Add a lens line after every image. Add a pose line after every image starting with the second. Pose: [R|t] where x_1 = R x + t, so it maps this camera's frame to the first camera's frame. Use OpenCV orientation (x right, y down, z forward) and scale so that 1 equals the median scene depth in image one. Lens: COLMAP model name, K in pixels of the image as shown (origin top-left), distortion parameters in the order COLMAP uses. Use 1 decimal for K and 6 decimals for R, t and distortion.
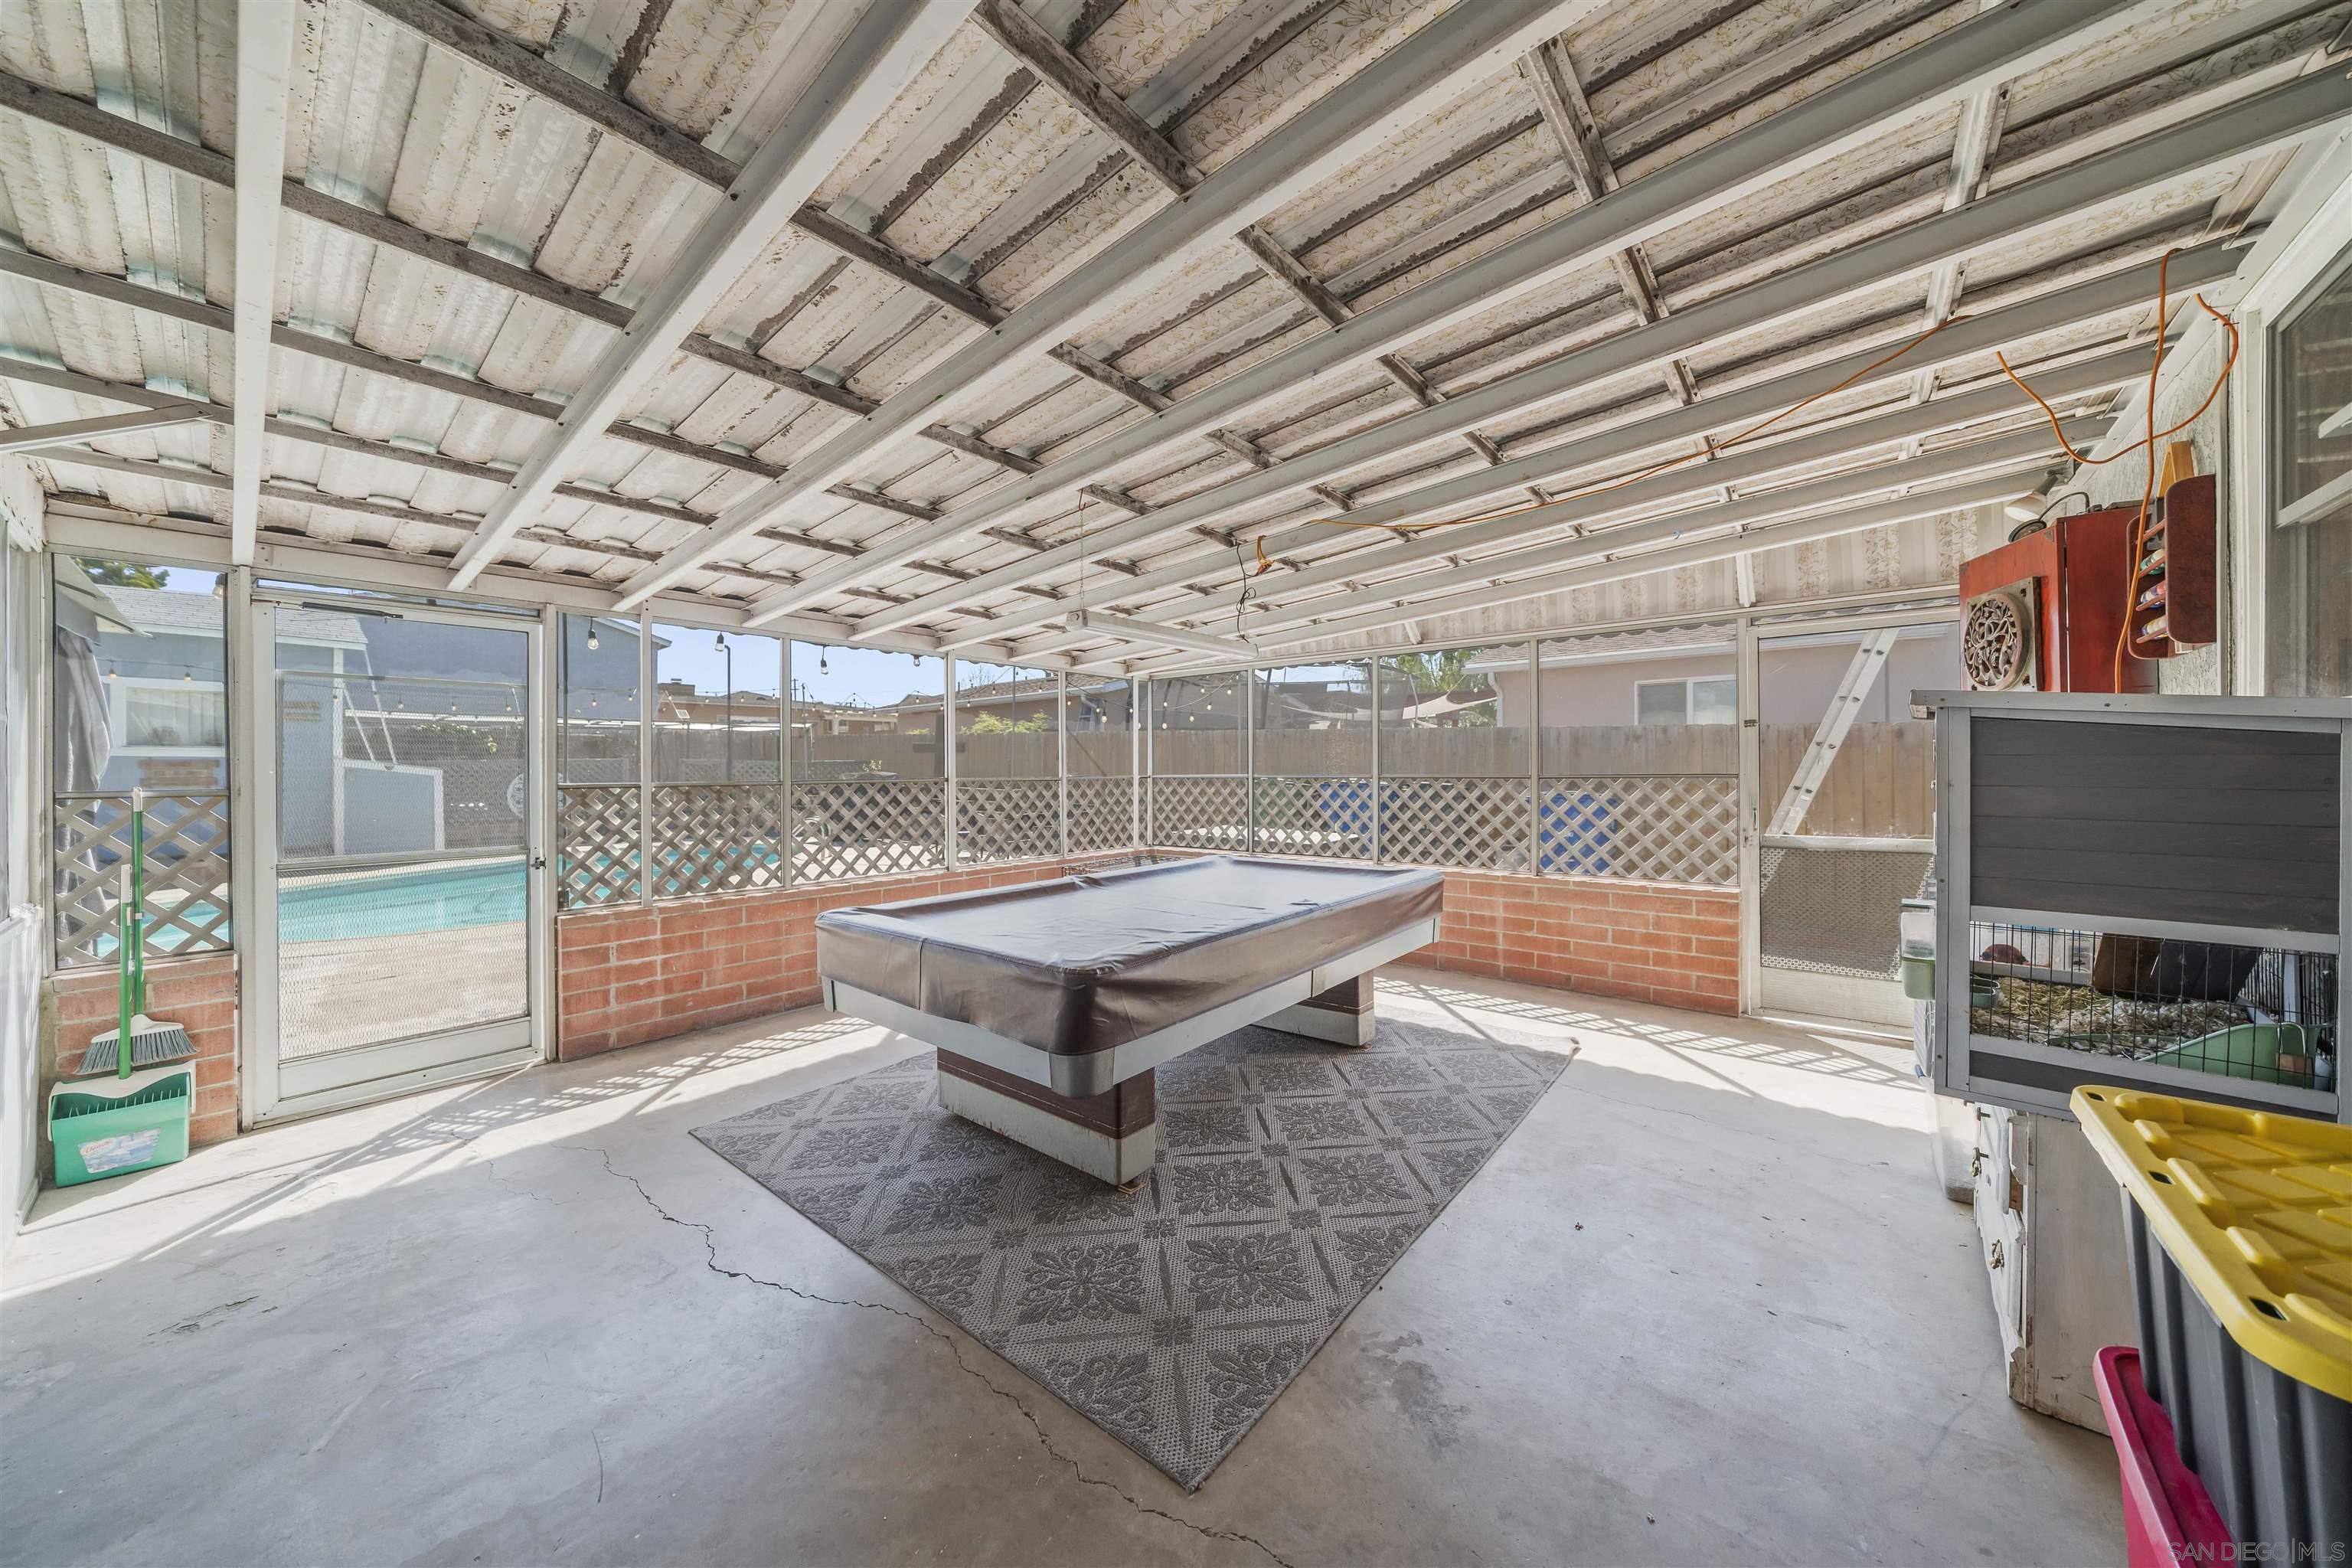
lens RADIAL K [[800.2, 0, 1171.4], [0, 800.2, 779.8], [0, 0, 1]] dist [-0.006534, 0.000071]
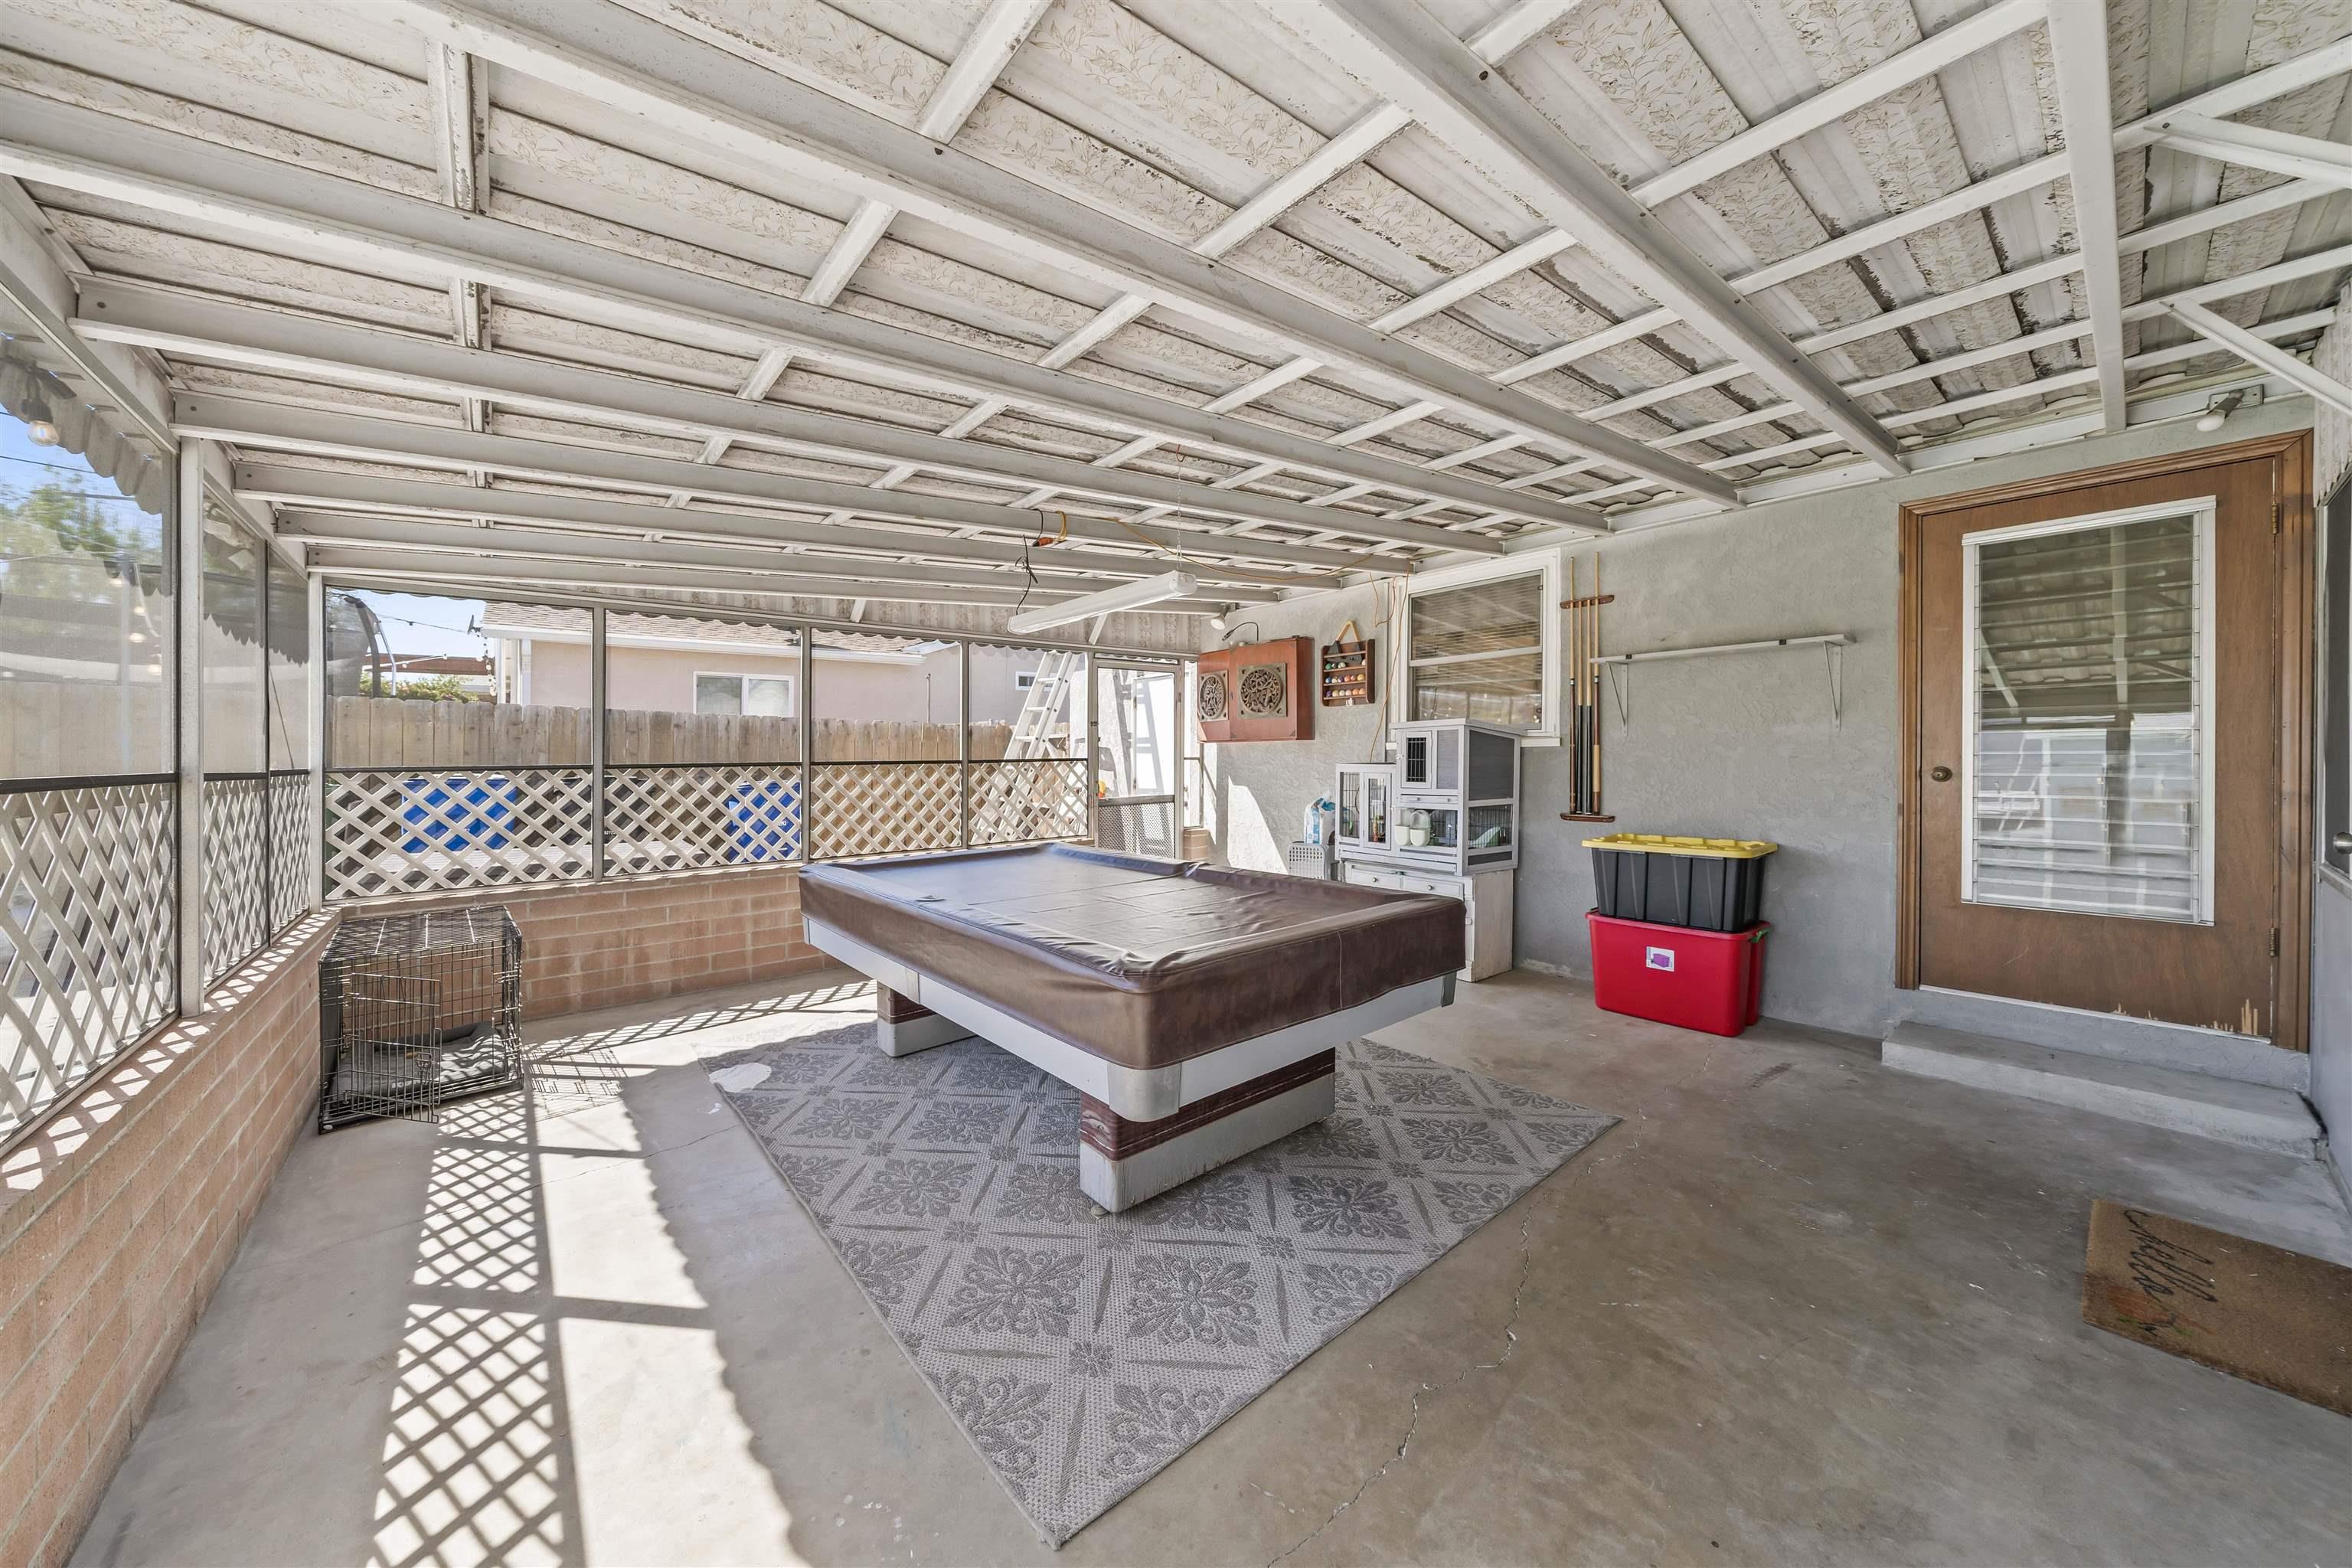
lens RADIAL K [[800.2, 0, 1172.0], [0, 800.2, 781.6], [0, 0, 1]] dist [-0.006534, 0.000071]
pose [[0.180388, -0.029680, 0.983148, -0.411674], [0.018297, 0.999473, 0.026816, -0.000374], [-0.983425, 0.013151, 0.180836, 0.342098]]
